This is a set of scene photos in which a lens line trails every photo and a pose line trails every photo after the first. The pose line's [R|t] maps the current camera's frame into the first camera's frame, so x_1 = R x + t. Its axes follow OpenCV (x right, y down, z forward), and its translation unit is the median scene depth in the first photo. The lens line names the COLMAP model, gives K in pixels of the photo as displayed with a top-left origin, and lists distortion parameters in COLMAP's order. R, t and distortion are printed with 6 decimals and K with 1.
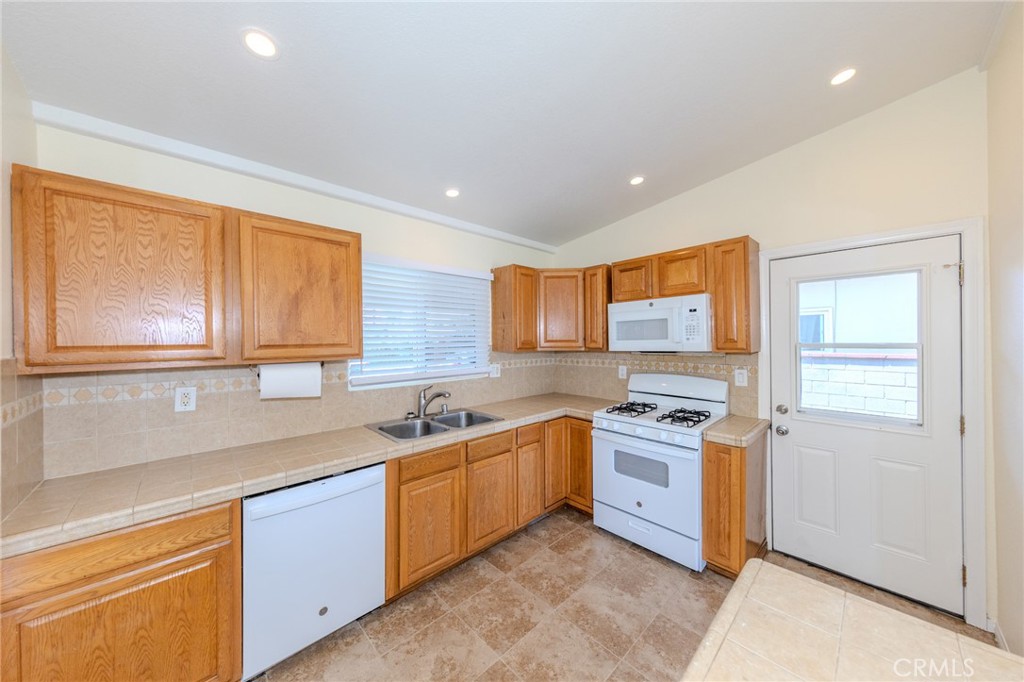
lens RADIAL K [[341.0, 0, 516.8], [0, 341.0, 340.6], [0, 0, 1]] dist [0.007040, -0.000594]
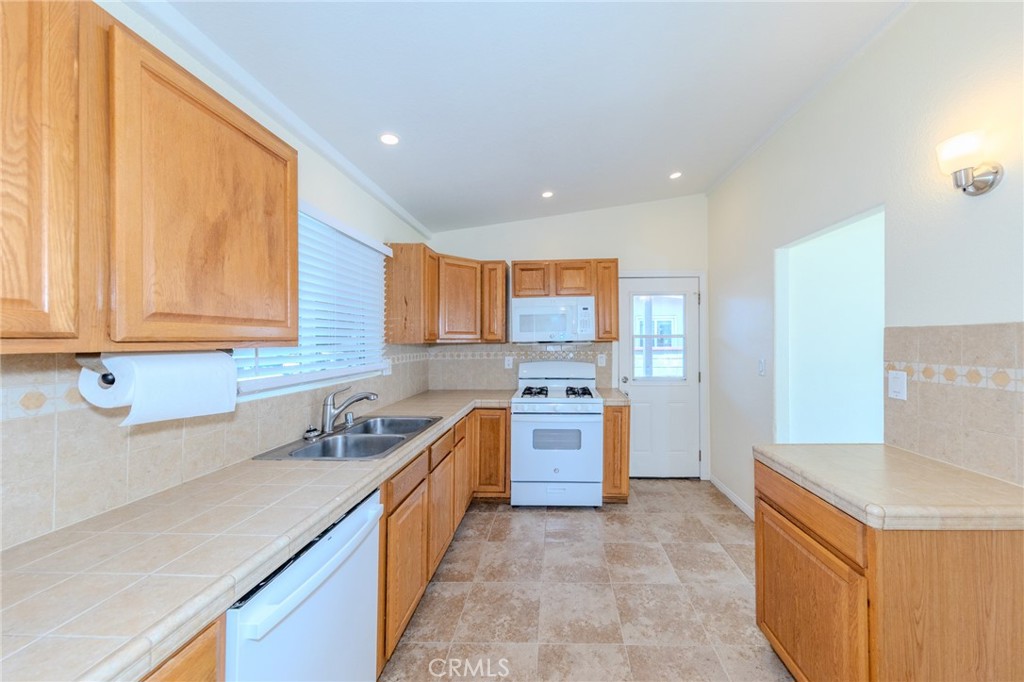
lens RADIAL K [[341.0, 0, 552.5], [0, 341.0, 339.3], [0, 0, 1]] dist [0.007040, -0.000594]
pose [[0.707761, 0.005588, 0.706430, -0.485232], [0.002554, 0.999942, -0.010468, 0.040768], [-0.706447, 0.009213, 0.707706, 0.177949]]
